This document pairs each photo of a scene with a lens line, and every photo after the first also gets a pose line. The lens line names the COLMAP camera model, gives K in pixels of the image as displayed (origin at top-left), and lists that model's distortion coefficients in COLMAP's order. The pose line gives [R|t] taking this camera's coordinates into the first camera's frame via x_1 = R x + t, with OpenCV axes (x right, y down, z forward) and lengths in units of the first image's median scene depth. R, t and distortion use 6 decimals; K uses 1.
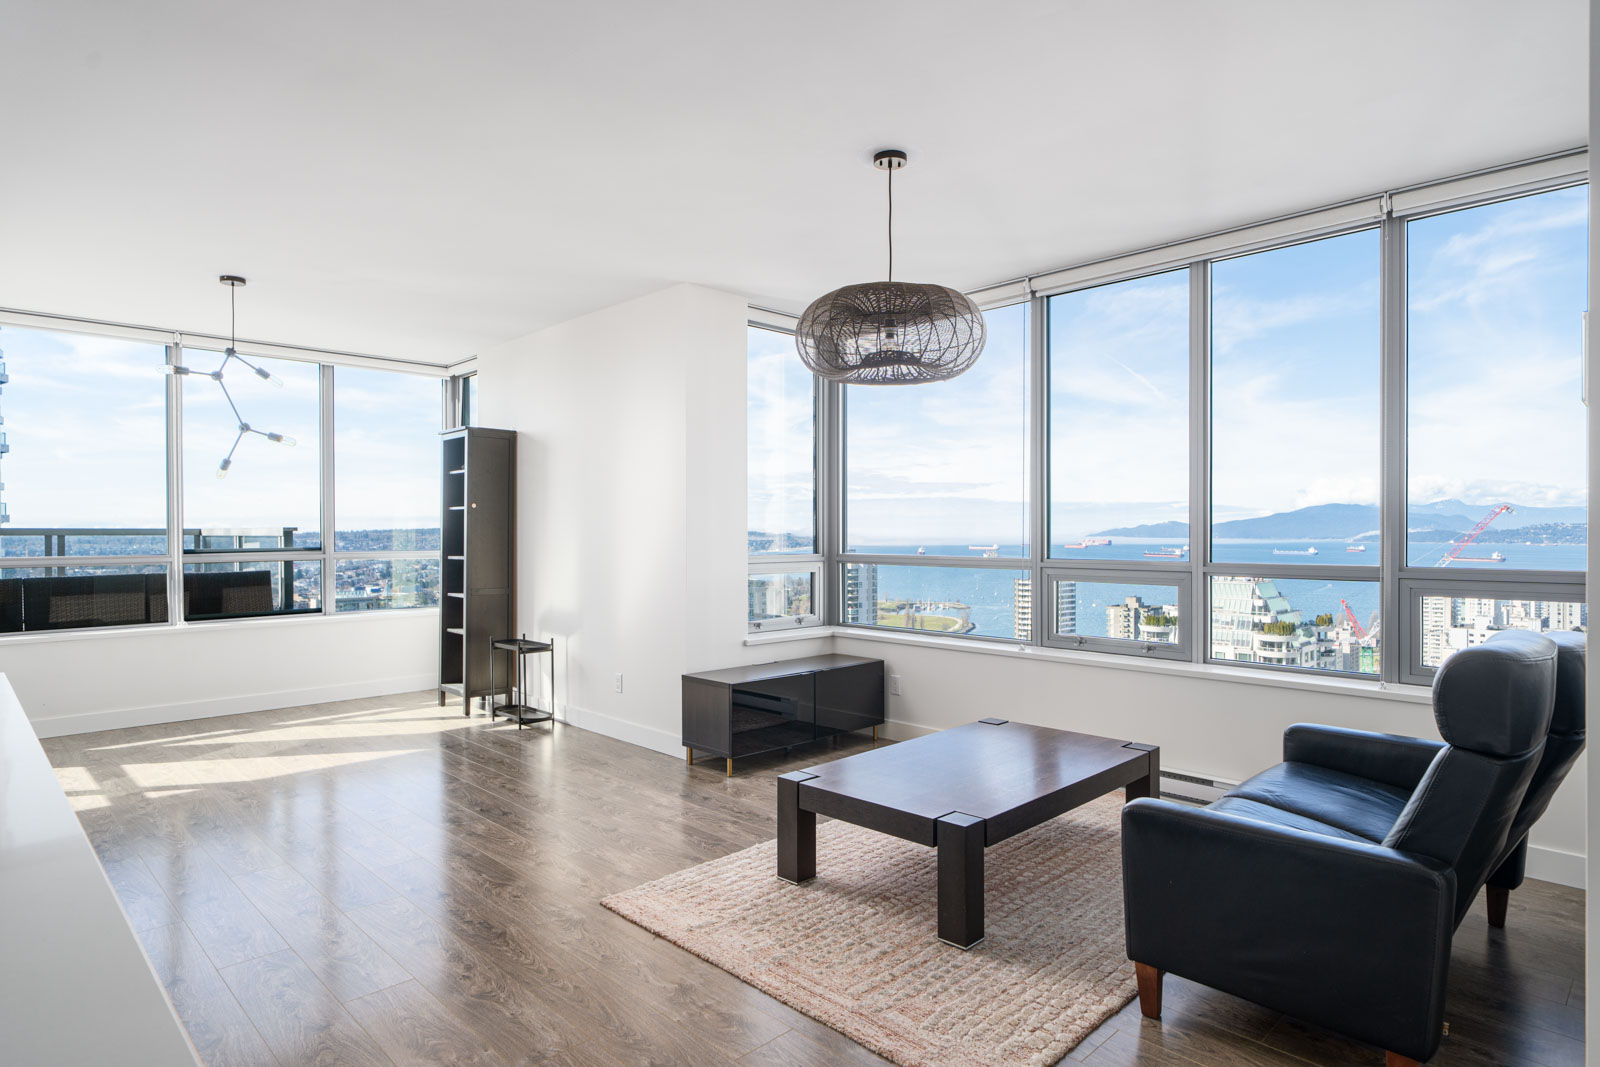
lens RADIAL K [[885.9, 0, 791.5], [0, 885.9, 543.8], [0, 0, 1]] dist [-0.003057, 0.002422]
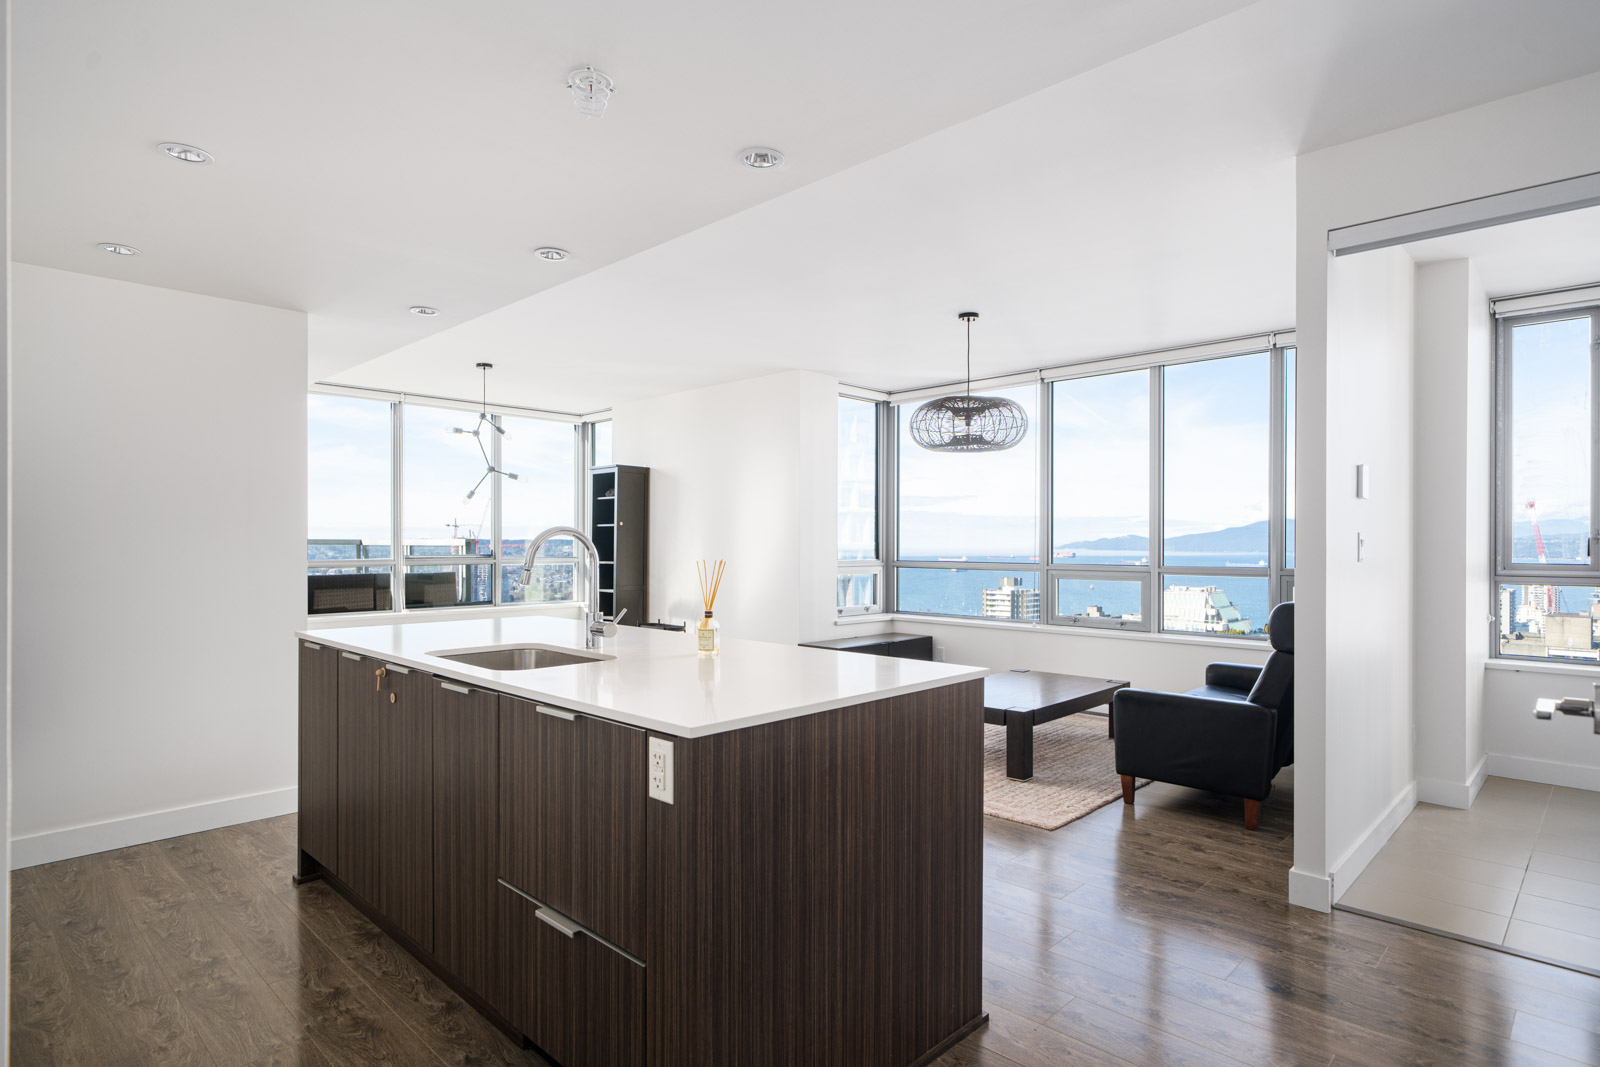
lens RADIAL K [[852.0, 0, 788.9], [0, 852.0, 552.0], [0, 0, 1]] dist [-0.002097, -0.000327]
pose [[0.999699, 0.003798, 0.024235, -0.170124], [-0.003715, 0.999987, -0.003481, 0.004559], [-0.024248, 0.003390, 0.999700, -0.372370]]
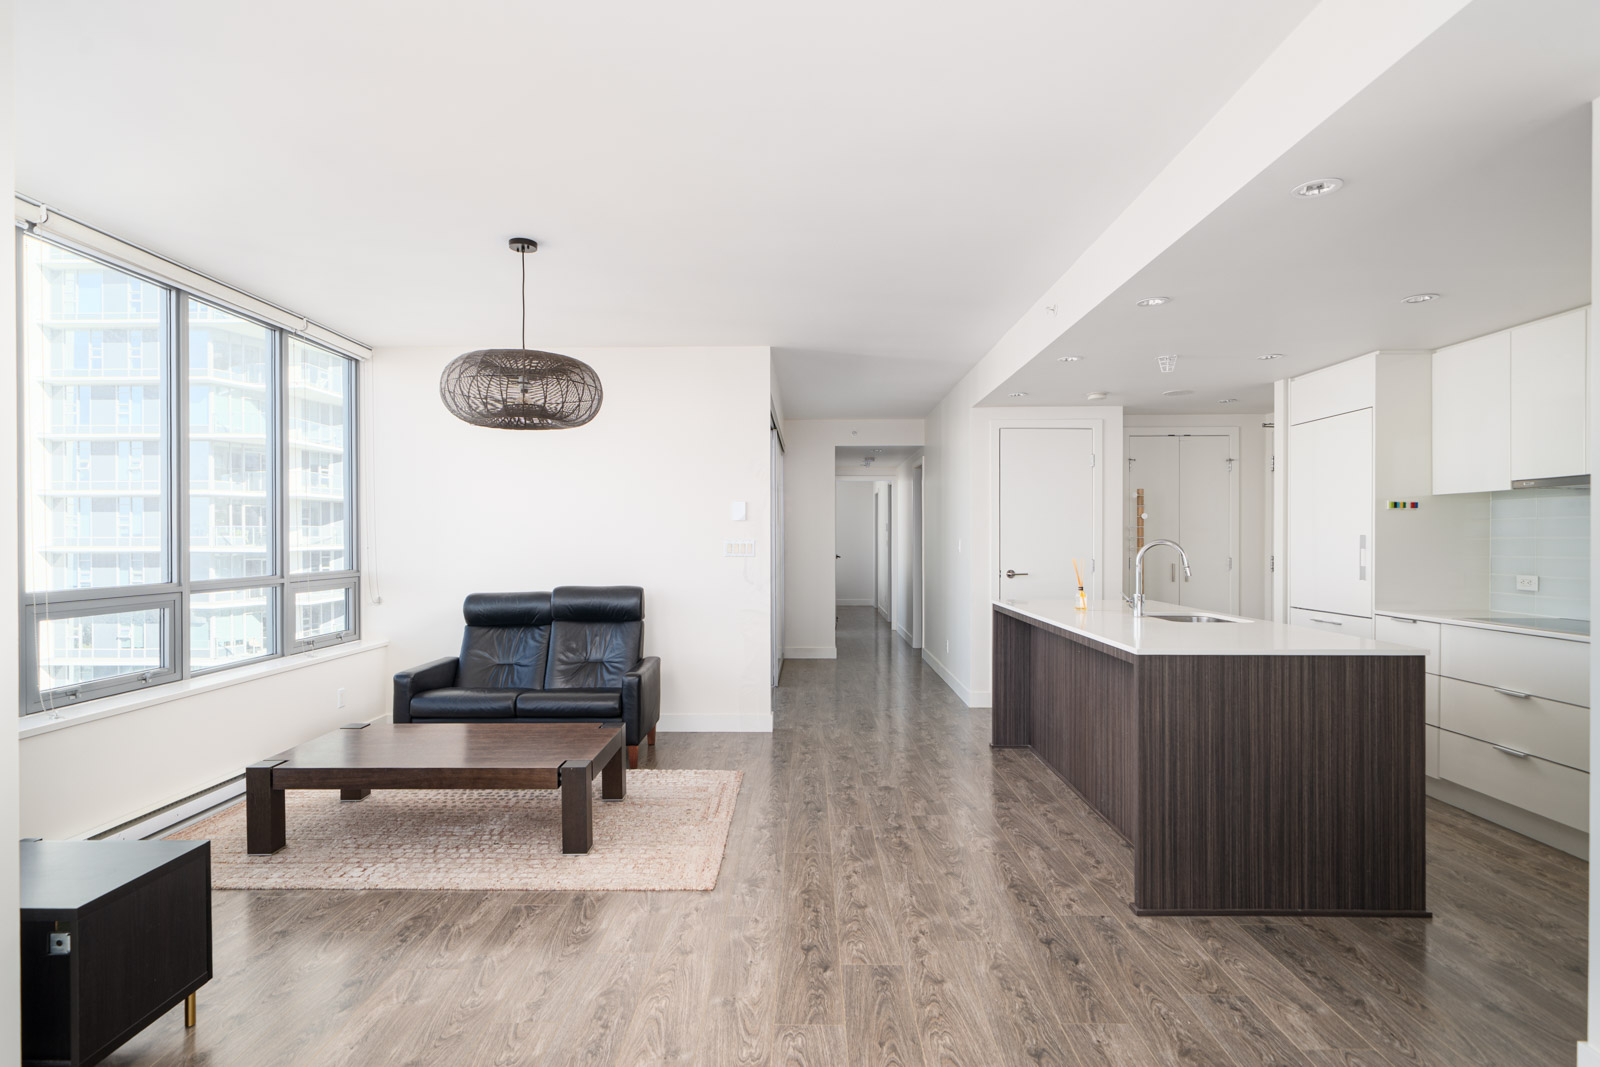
lens RADIAL K [[842.1, 0, 800.0], [0, 842.1, 533.5], [0, 0, 1]] dist [0.000844, 0.000129]
pose [[-0.709061, 0.009628, 0.705082, -0.639766], [0.015900, 0.999871, 0.002336, -0.022809], [-0.704968, 0.012867, -0.709122, 1.028440]]
